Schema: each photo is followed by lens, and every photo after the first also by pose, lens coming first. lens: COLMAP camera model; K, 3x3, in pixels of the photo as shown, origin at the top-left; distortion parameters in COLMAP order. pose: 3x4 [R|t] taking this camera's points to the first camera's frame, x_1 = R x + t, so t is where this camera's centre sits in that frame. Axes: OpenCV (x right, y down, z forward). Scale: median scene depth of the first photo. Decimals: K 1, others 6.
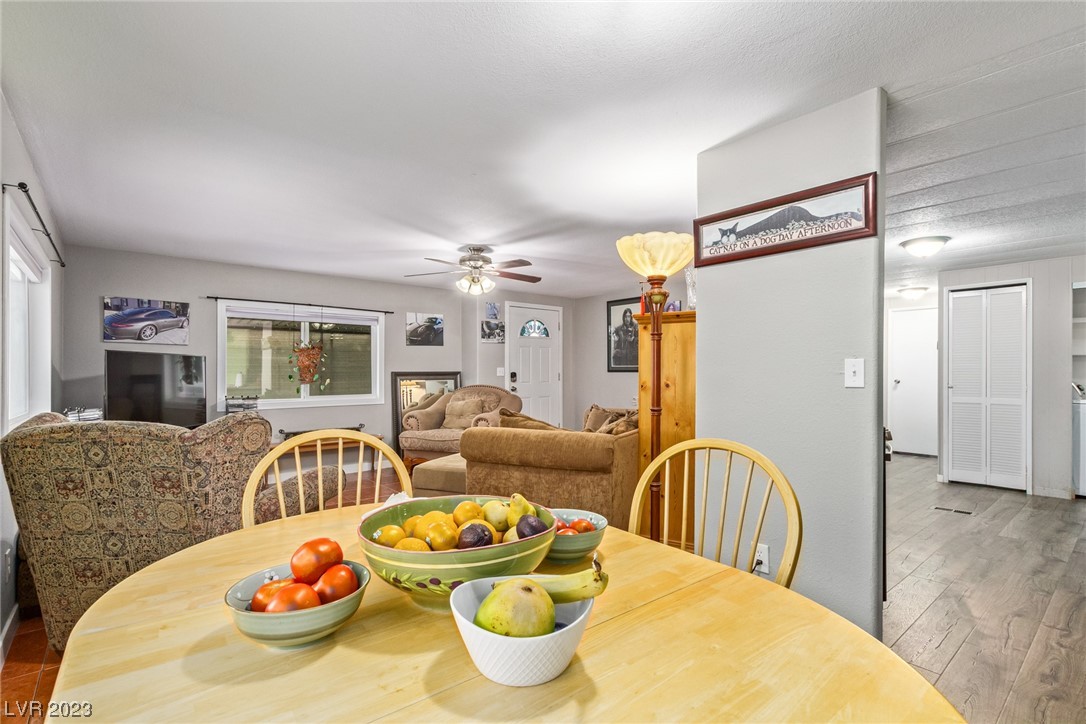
lens RADIAL K [[503.9, 0, 546.5], [0, 503.9, 377.4], [0, 0, 1]] dist [-0.000990, -0.000717]
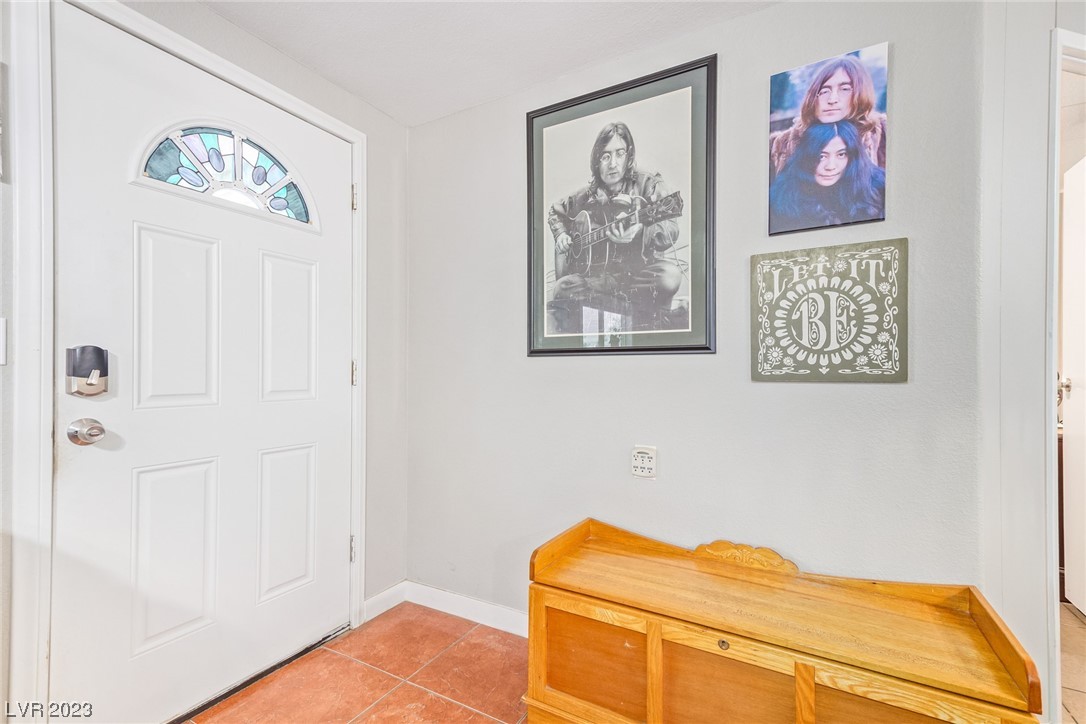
lens RADIAL K [[487.3, 0, 547.0], [0, 487.3, 374.8], [0, 0, 1]] dist [0.022096, -0.000249]
pose [[0.935096, 0.000817, 0.354395, 0.031916], [0.002081, 0.999967, -0.007796, 0.002123], [-0.354390, 0.008027, 0.935063, 0.747644]]
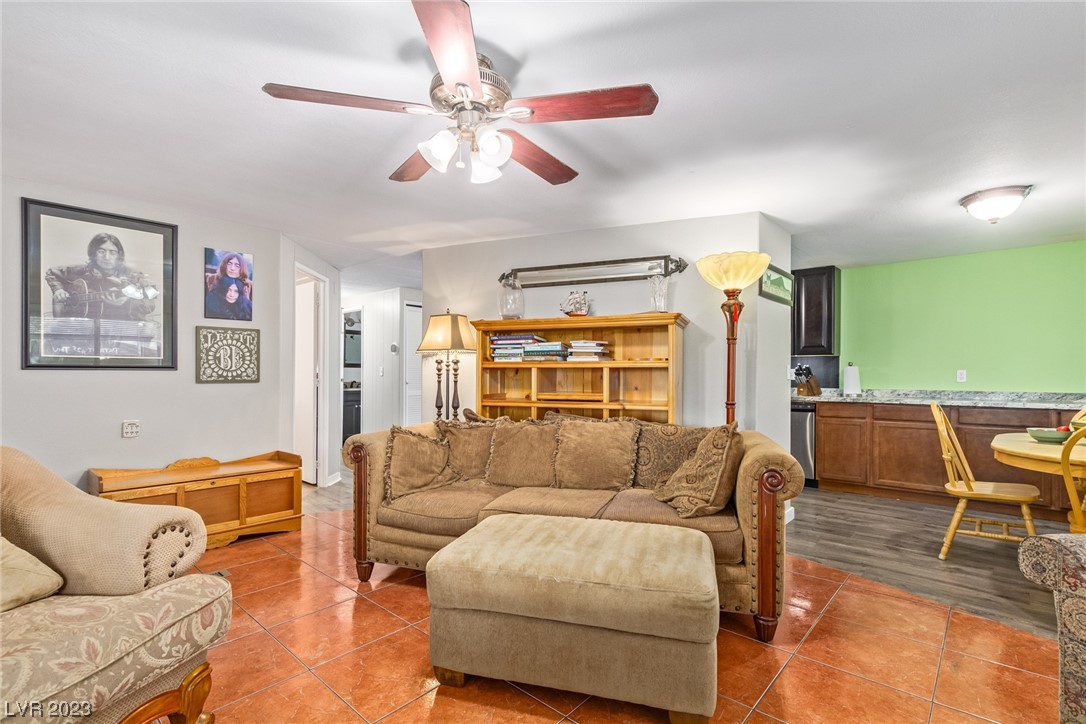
lens RADIAL K [[499.1, 0, 548.2], [0, 499.1, 364.3], [0, 0, 1]] dist [-0.000072, -0.000287]
pose [[-0.147956, 0.014452, 0.988888, -0.350243], [0.007752, 0.999879, -0.013453, -0.006192], [-0.988964, 0.005675, -0.148050, 0.649494]]
